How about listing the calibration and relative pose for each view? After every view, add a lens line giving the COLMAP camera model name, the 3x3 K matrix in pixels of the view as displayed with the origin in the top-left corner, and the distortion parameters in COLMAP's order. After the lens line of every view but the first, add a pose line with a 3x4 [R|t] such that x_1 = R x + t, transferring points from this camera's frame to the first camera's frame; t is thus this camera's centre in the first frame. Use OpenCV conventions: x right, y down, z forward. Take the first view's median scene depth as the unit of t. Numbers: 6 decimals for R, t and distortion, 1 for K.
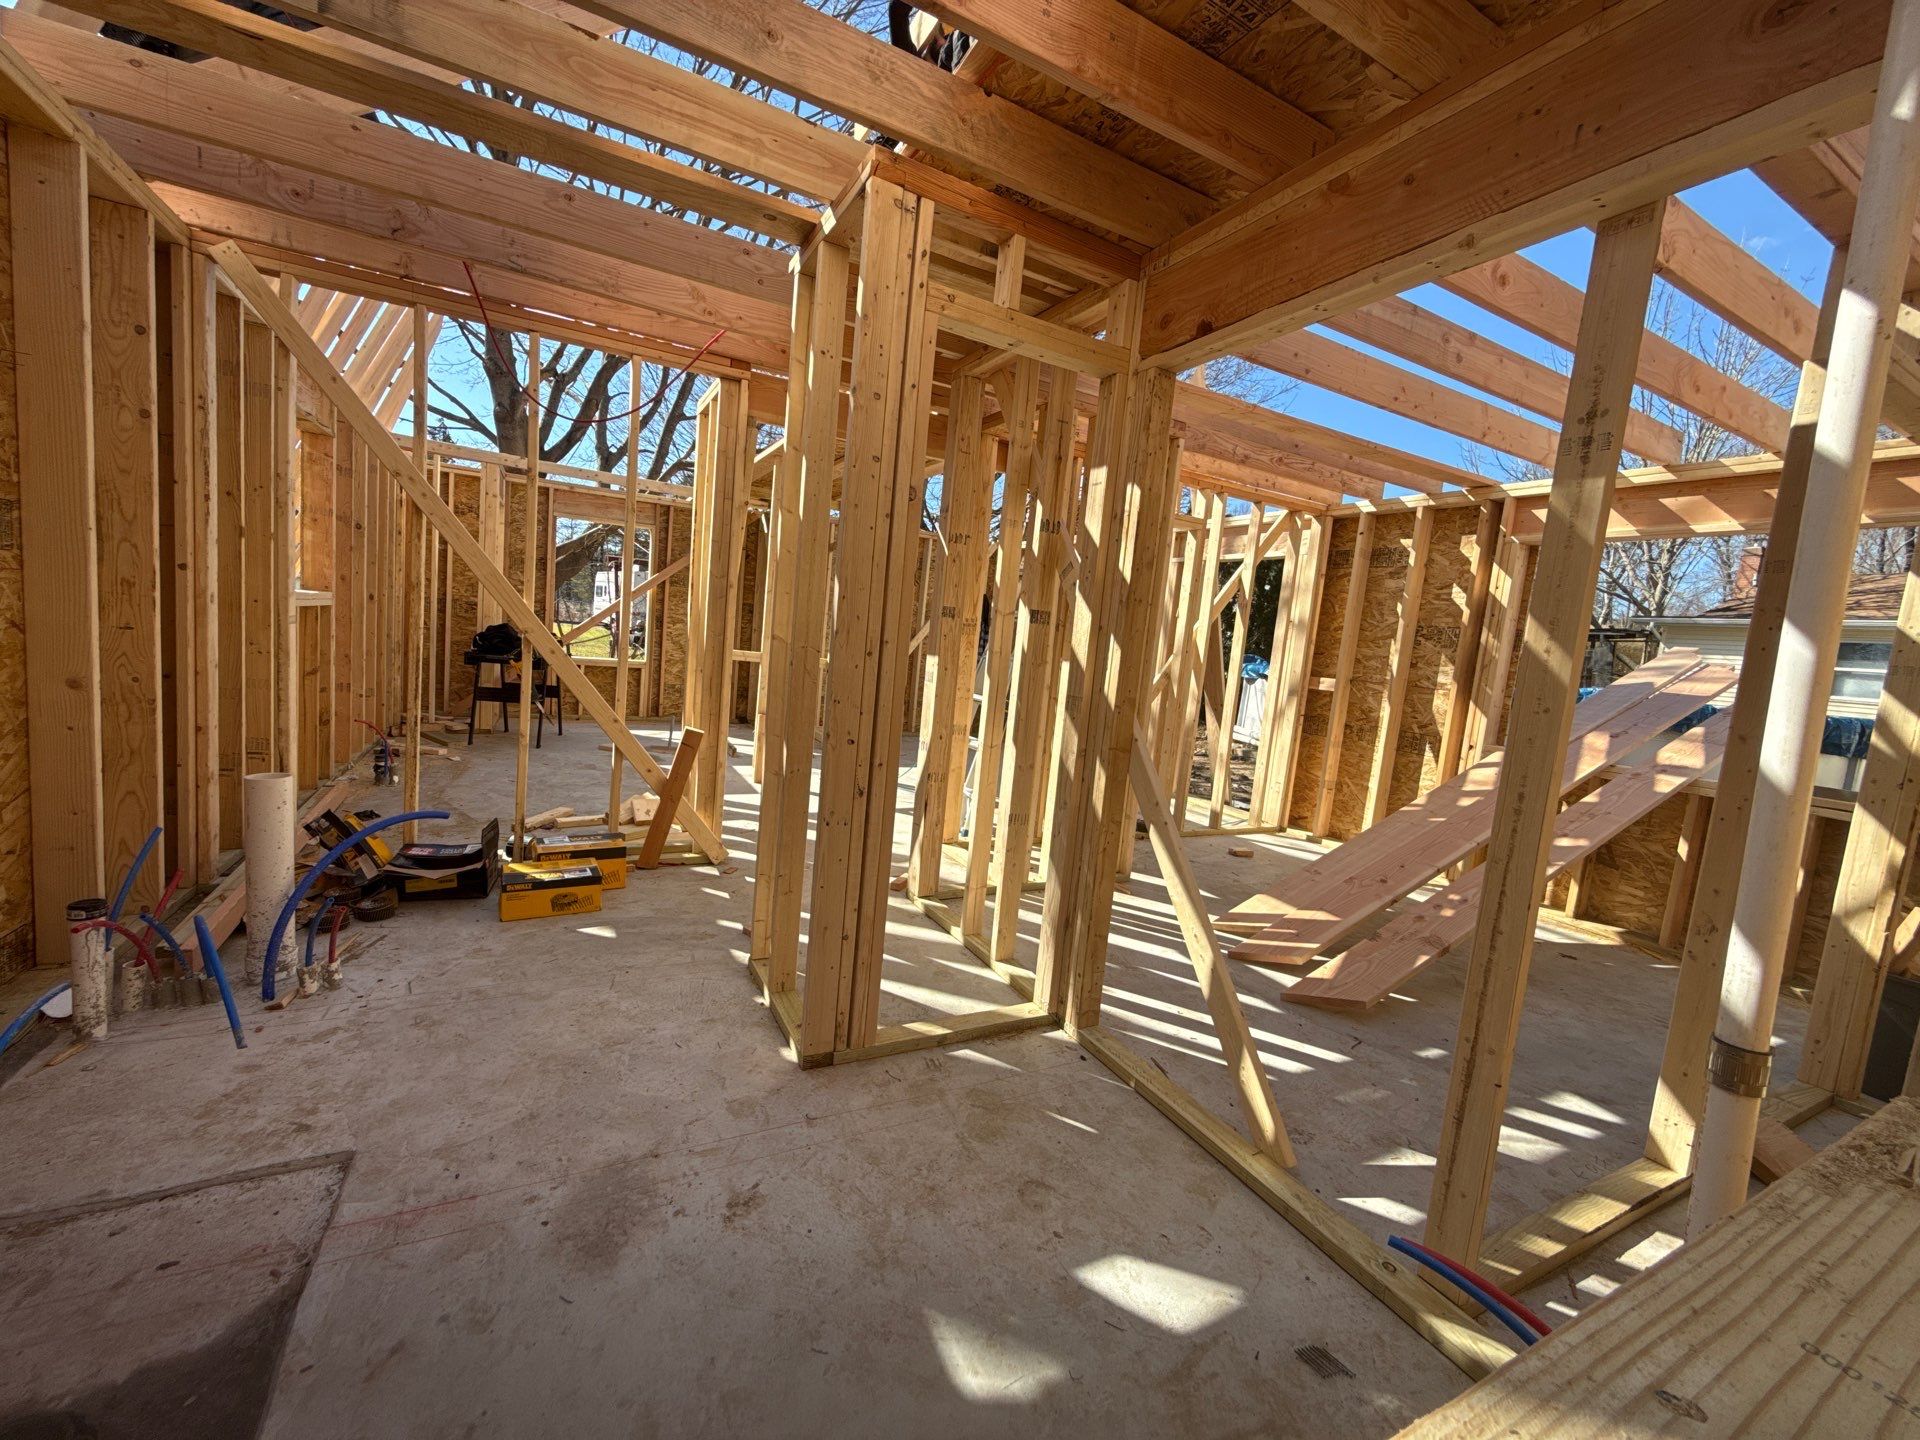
lens RADIAL K [[769.3, 0, 951.6], [0, 769.3, 712.8], [0, 0, 1]] dist [-0.001137, -0.000066]
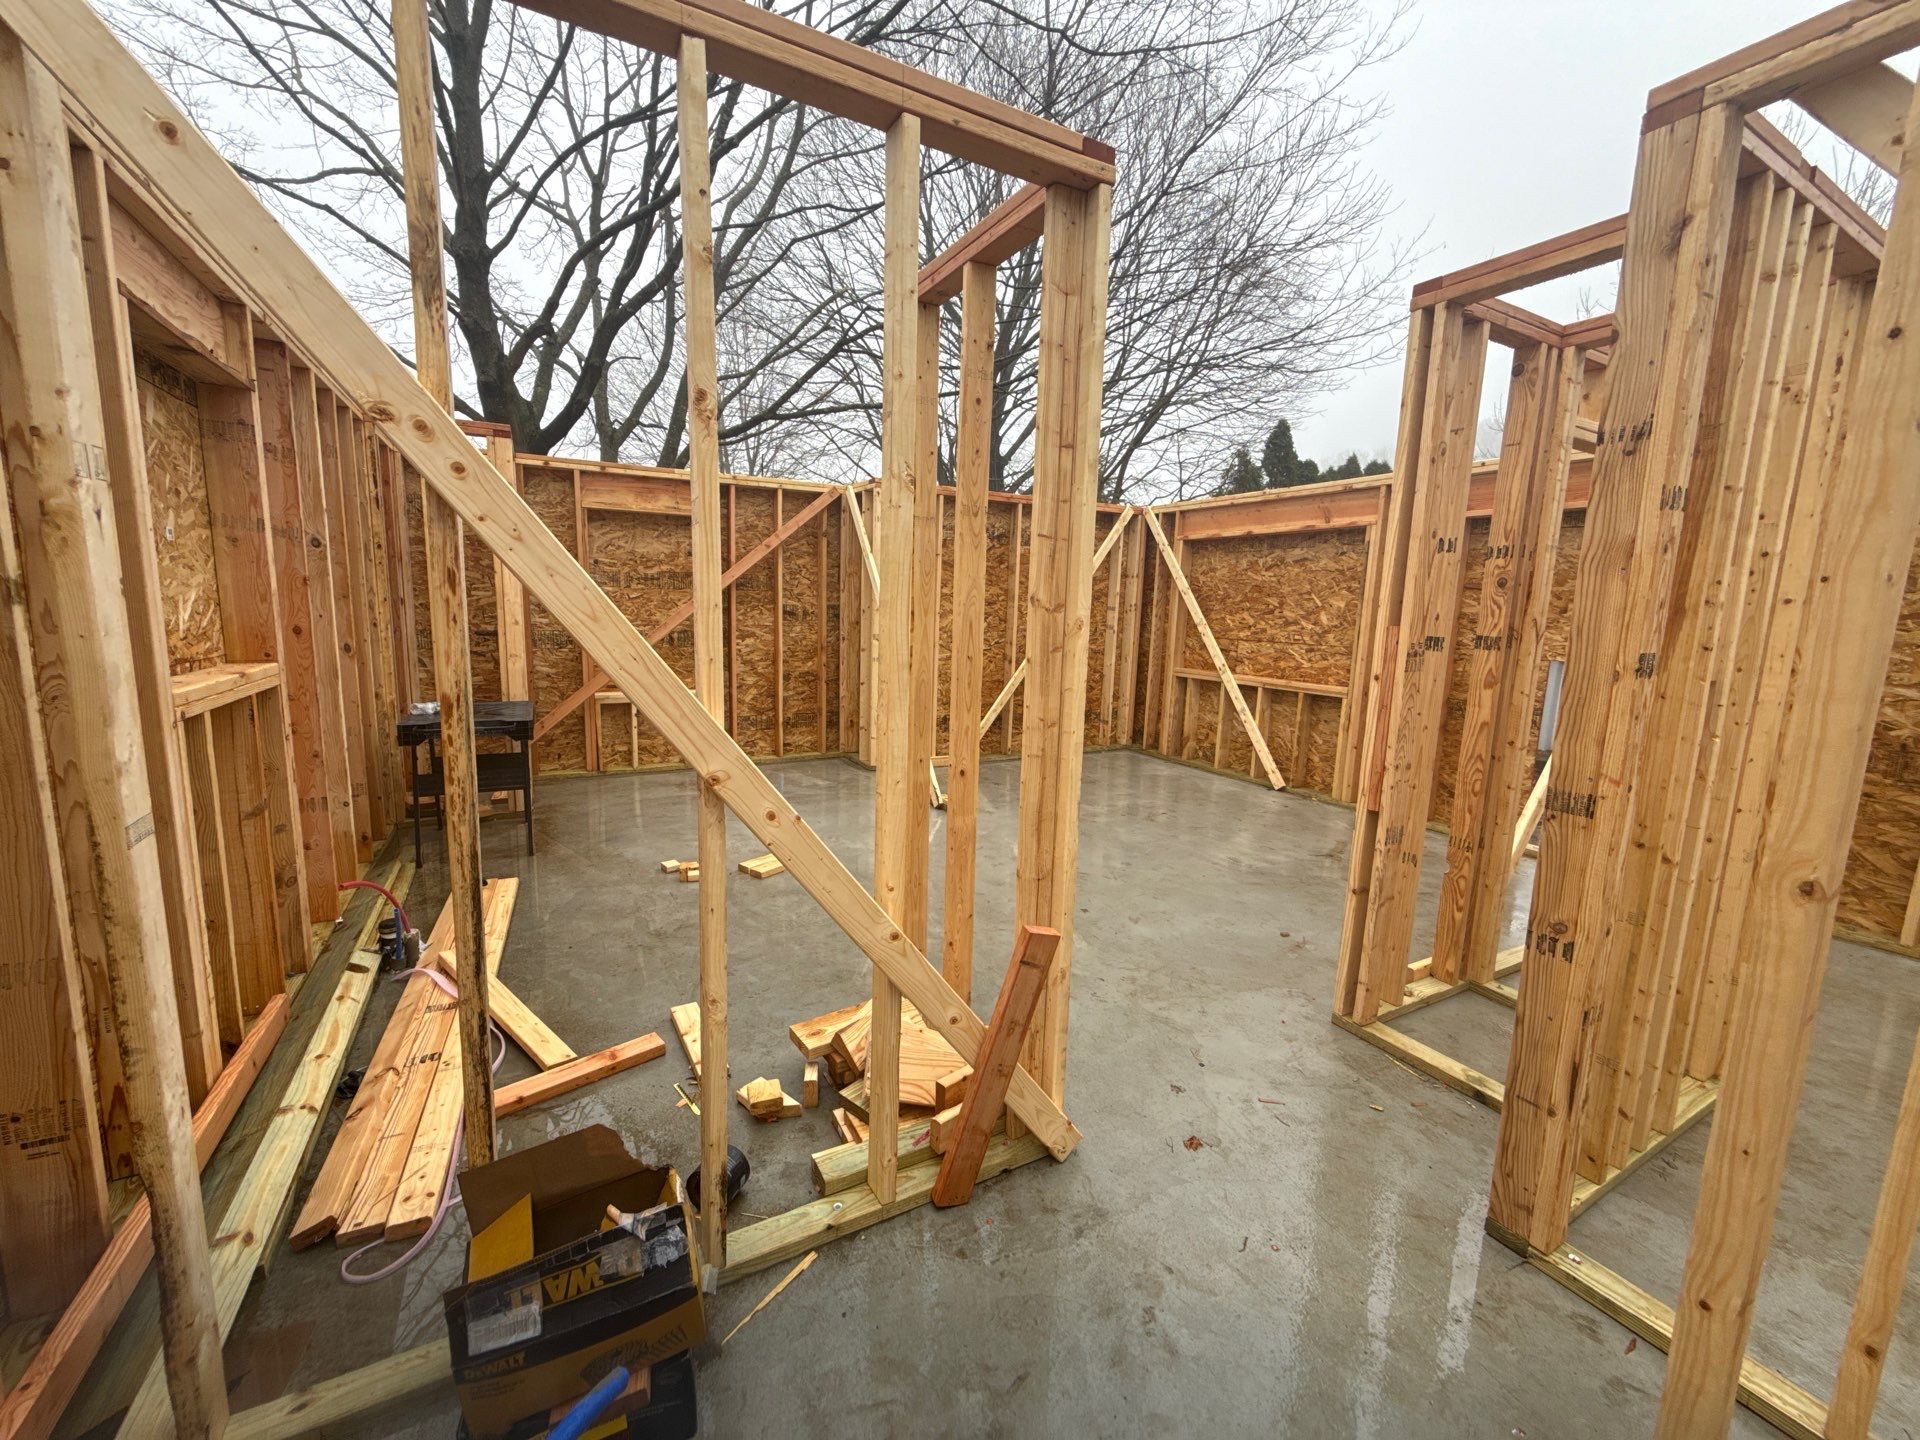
lens RADIAL K [[769.3, 0, 967.3], [0, 769.3, 722.3], [0, 0, 1]] dist [-0.001137, -0.000066]
pose [[0.997367, -0.070165, 0.018337, -0.165589], [0.069165, 0.996329, 0.050443, -0.058042], [-0.021809, -0.049042, 0.998559, 0.224806]]
